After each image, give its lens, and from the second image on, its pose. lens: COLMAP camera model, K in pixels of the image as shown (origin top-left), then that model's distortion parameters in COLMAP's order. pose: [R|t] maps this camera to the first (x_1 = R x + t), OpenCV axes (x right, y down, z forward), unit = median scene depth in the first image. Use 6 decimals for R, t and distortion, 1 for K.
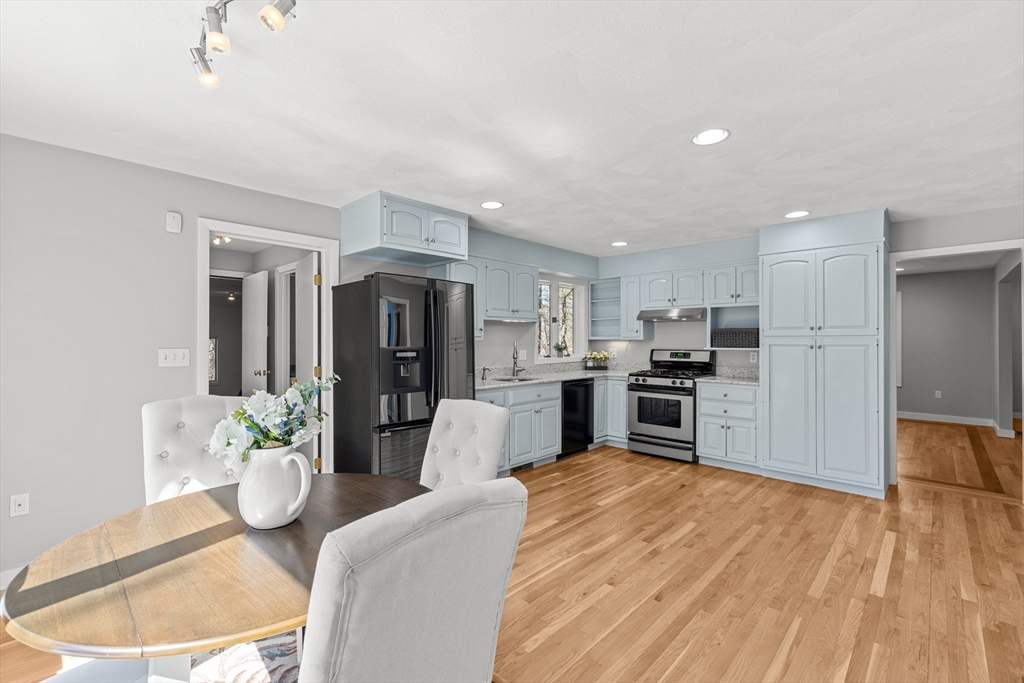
lens RADIAL K [[438.8, 0, 514.3], [0, 438.8, 341.6], [0, 0, 1]] dist [-0.004185, -0.000036]
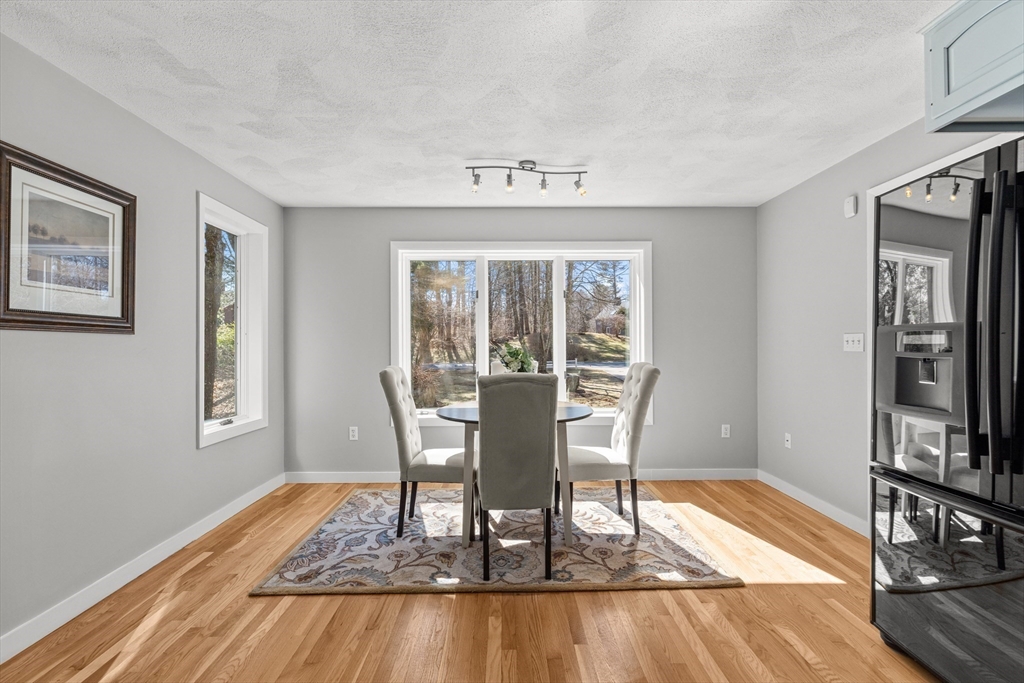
lens RADIAL K [[438.8, 0, 510.6], [0, 438.8, 345.9], [0, 0, 1]] dist [-0.004185, -0.000036]
pose [[-0.707834, 0.006466, -0.706349, 0.412162], [0.005187, 0.999979, 0.003956, 0.031677], [0.706360, -0.000863, -0.707853, 0.999125]]
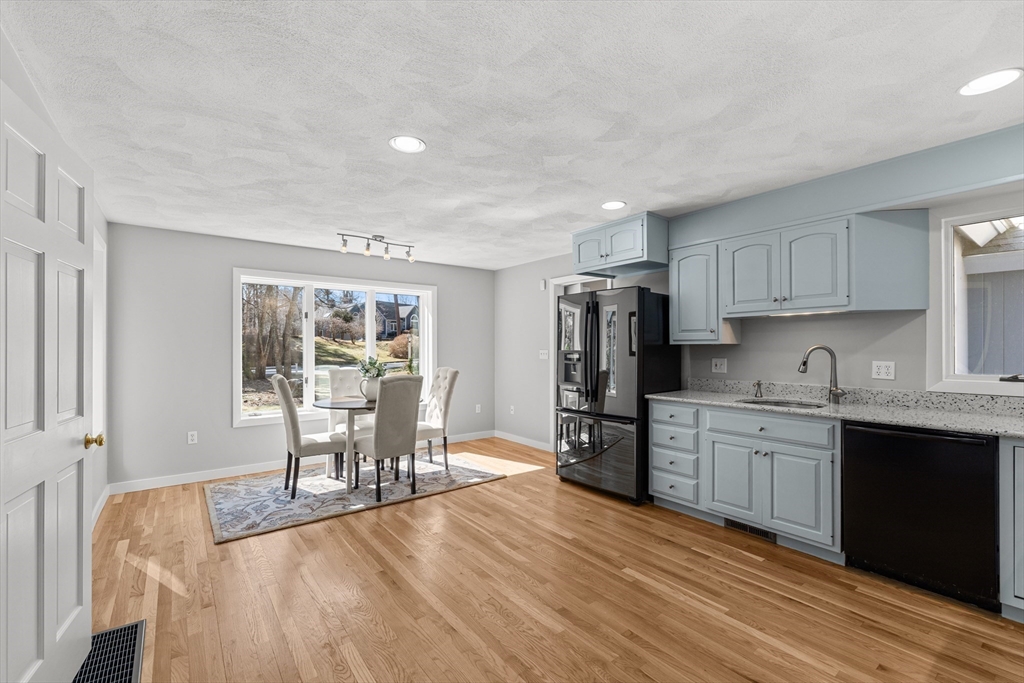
lens RADIAL K [[438.8, 0, 511.3], [0, 438.8, 344.3], [0, 0, 1]] dist [-0.004185, -0.000036]
pose [[-0.148647, -0.004321, -0.988881, 1.017702], [0.001283, 0.999989, -0.004563, 0.000594], [0.988889, -0.001947, -0.148640, 0.993062]]
